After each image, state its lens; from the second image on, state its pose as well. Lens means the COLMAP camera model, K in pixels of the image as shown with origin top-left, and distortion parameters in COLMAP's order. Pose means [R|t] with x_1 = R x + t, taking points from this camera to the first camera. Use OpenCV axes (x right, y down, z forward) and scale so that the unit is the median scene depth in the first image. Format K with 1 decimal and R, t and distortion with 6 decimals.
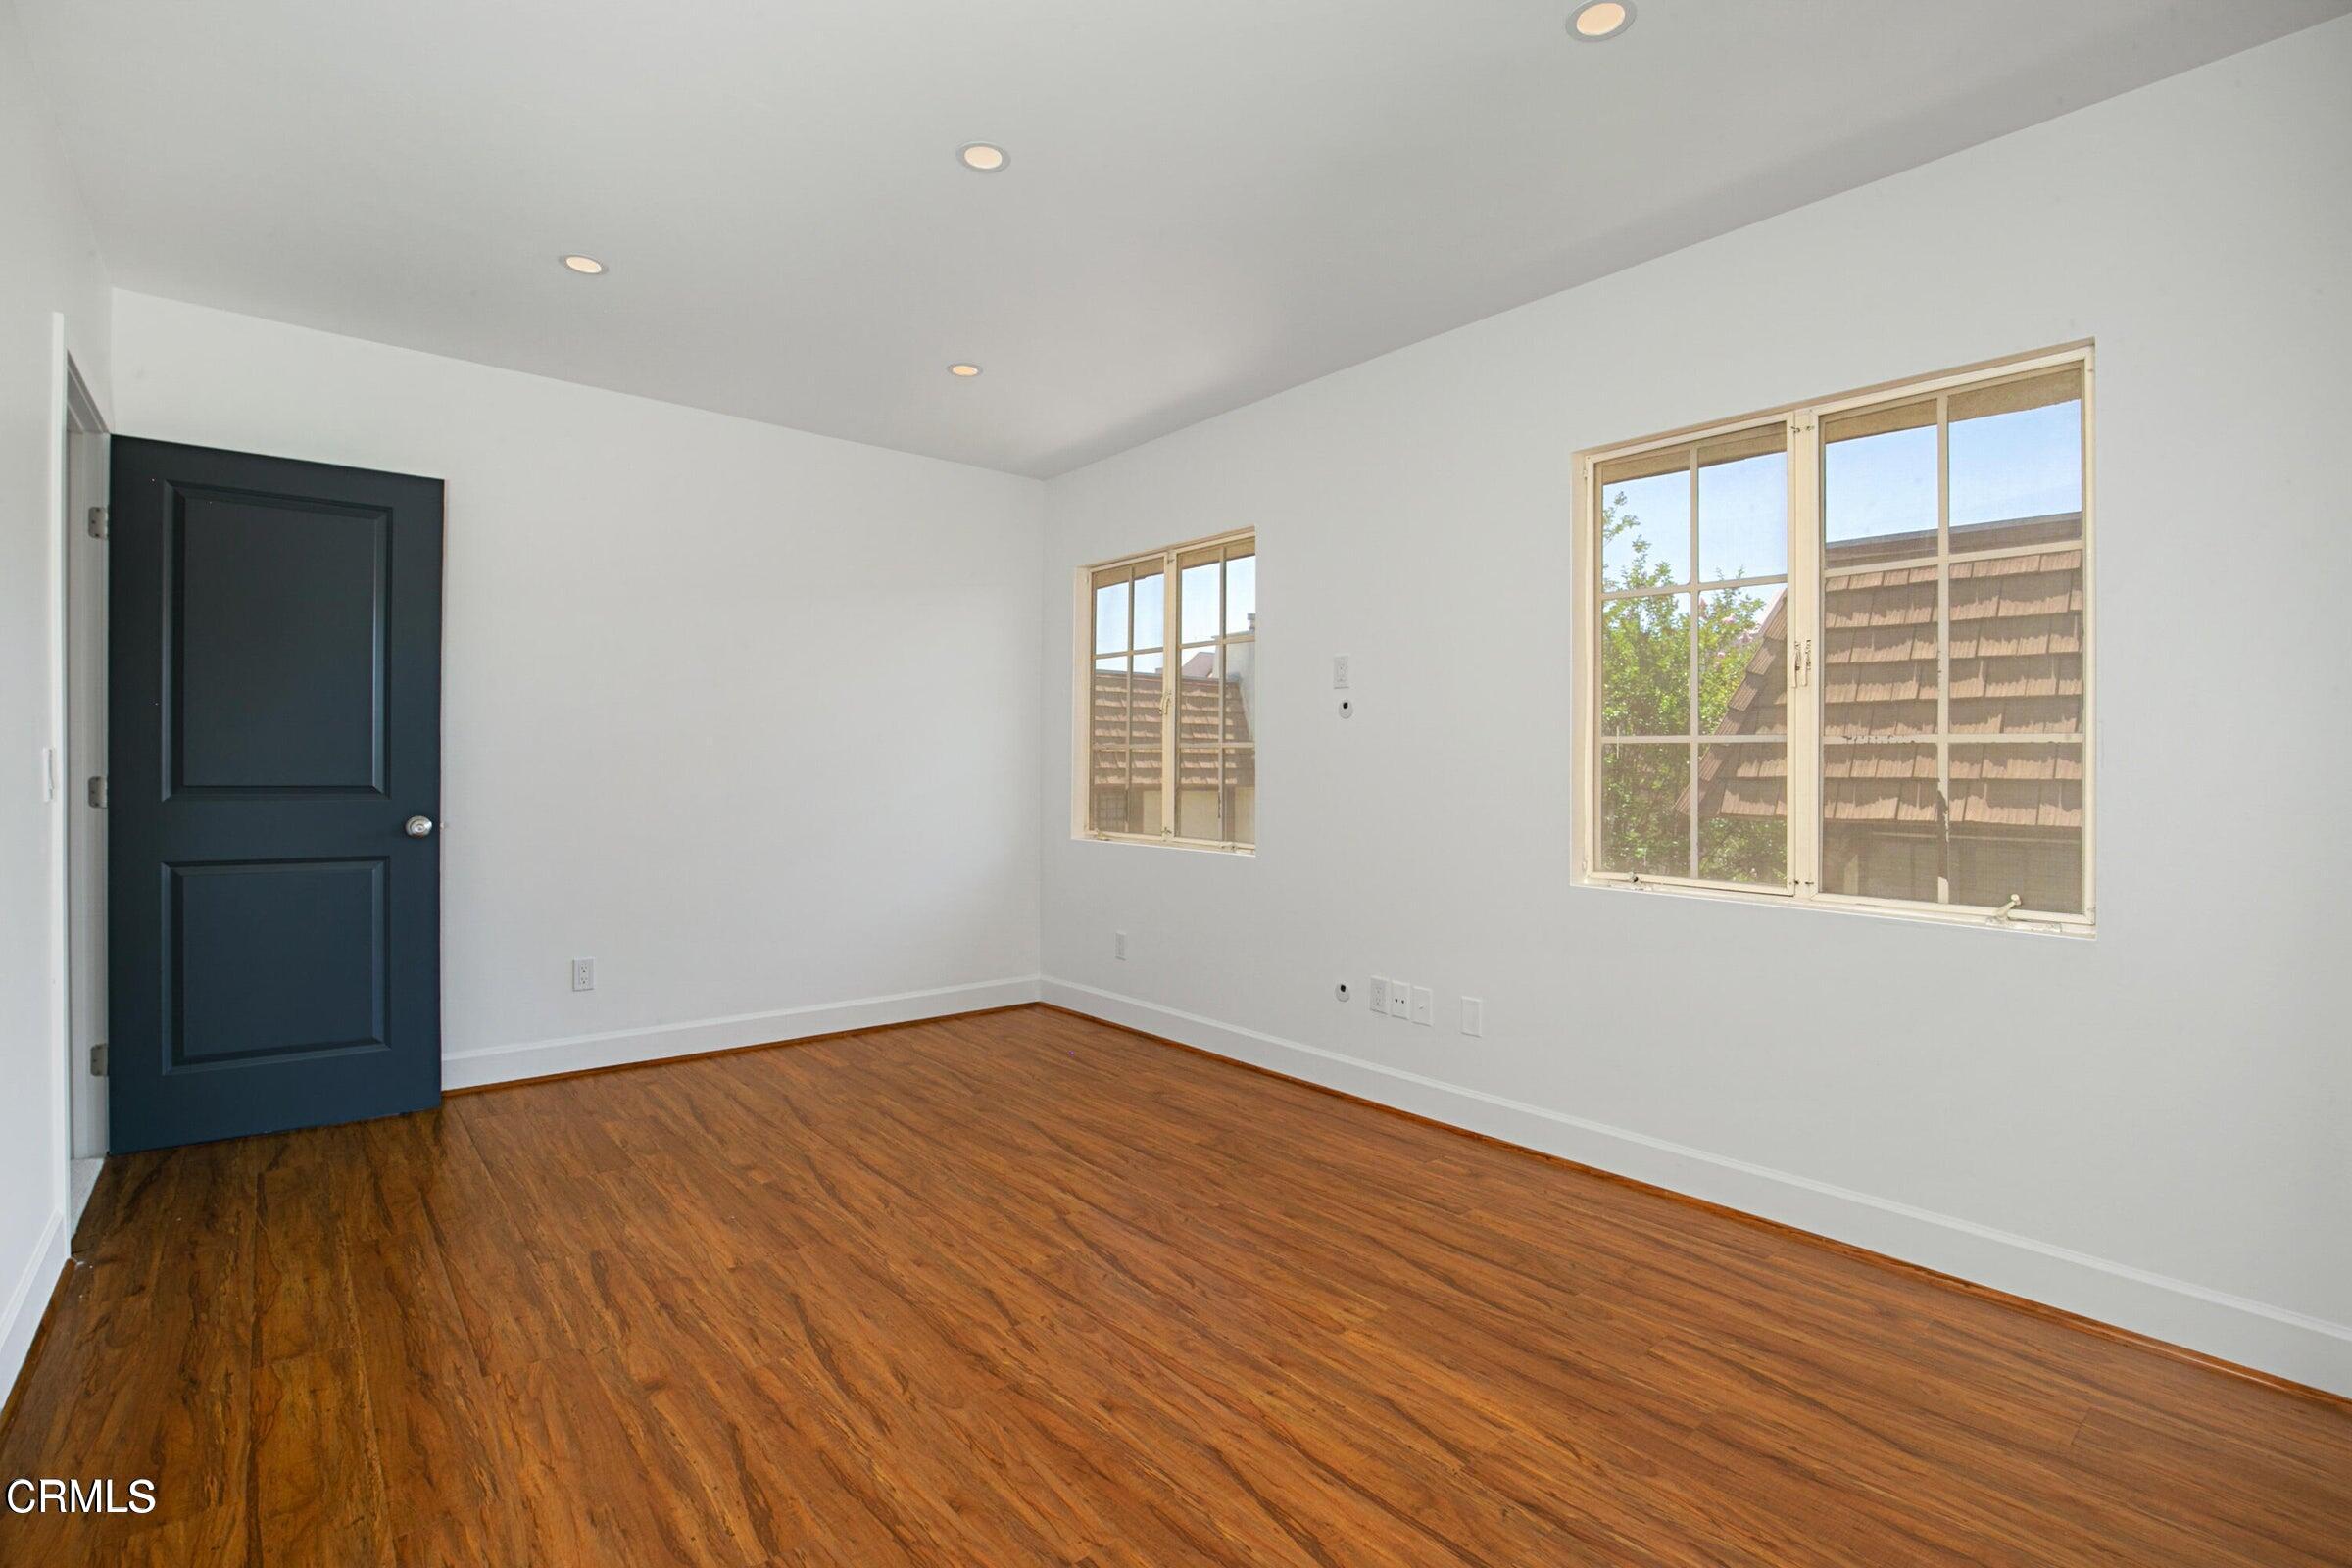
lens RADIAL K [[1077.0, 0, 1165.1], [0, 1077.0, 783.0], [0, 0, 1]] dist [-0.029306, 0.000911]
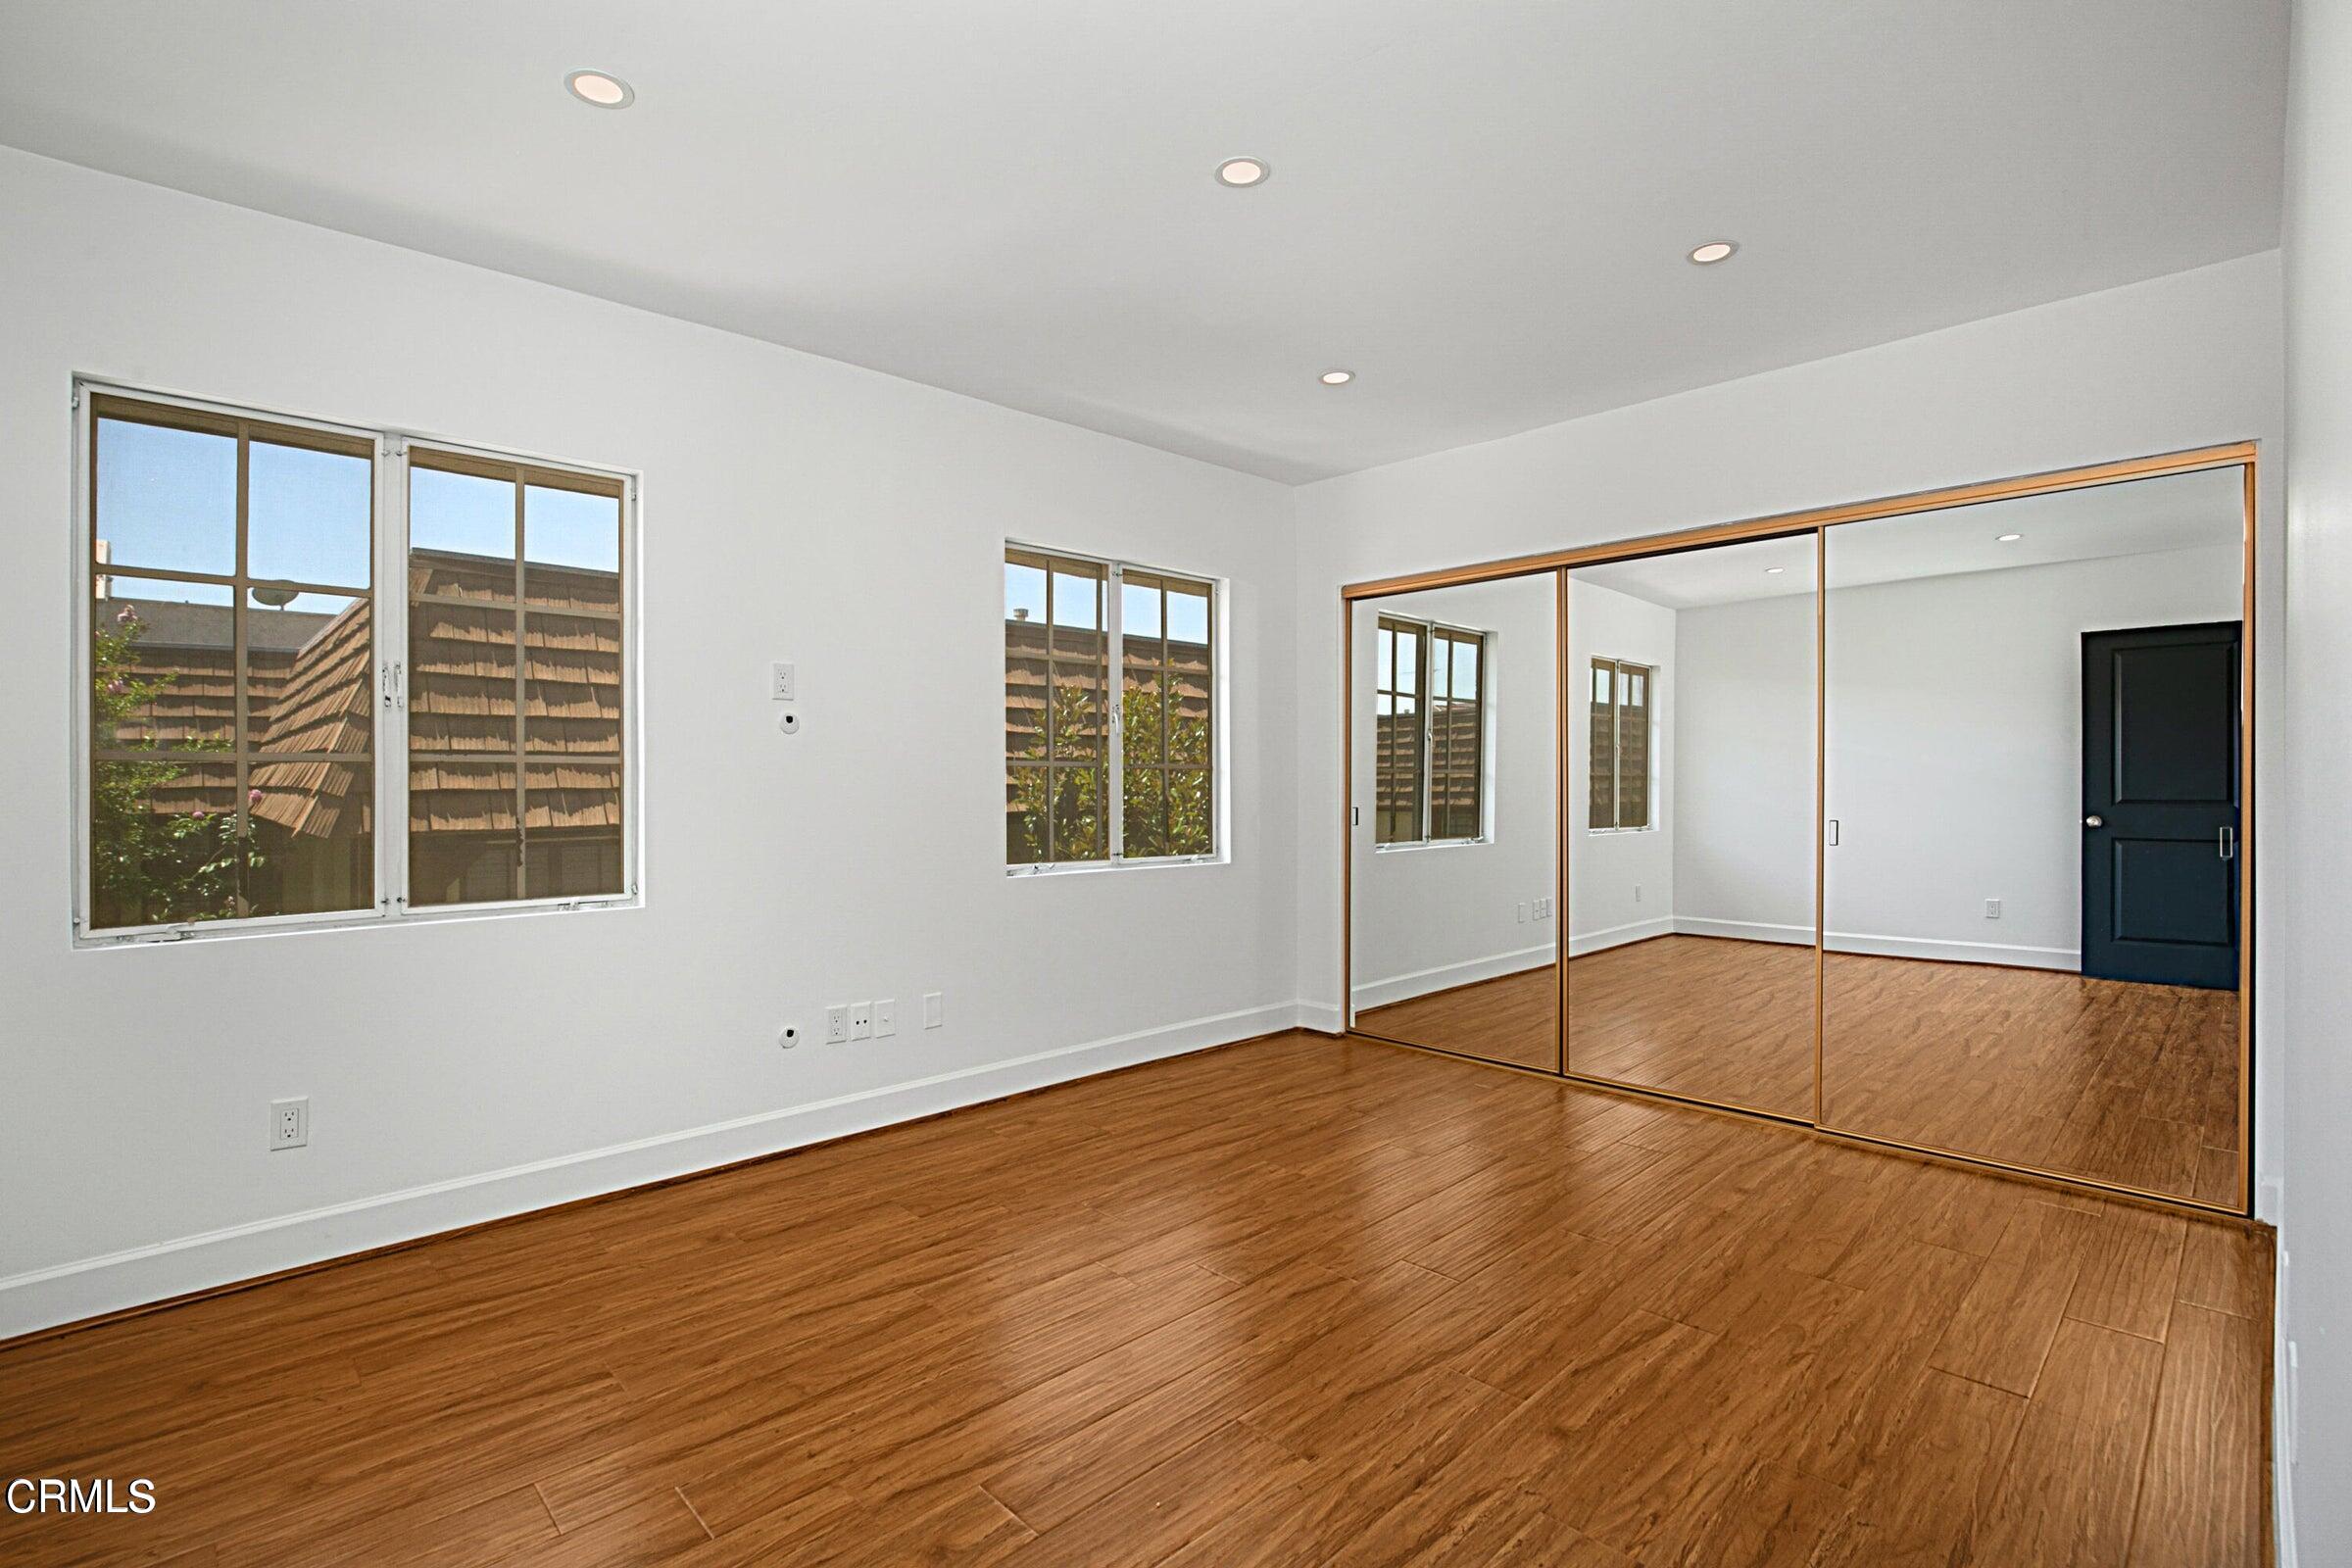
lens RADIAL K [[1077.0, 0, 1165.1], [0, 1077.0, 783.0], [0, 0, 1]] dist [-0.029306, 0.000911]
pose [[-0.061867, -0.011630, 0.998017, -0.912482], [0.015437, 0.999801, 0.012608, -0.030825], [-0.997965, 0.016186, -0.061675, 0.903022]]
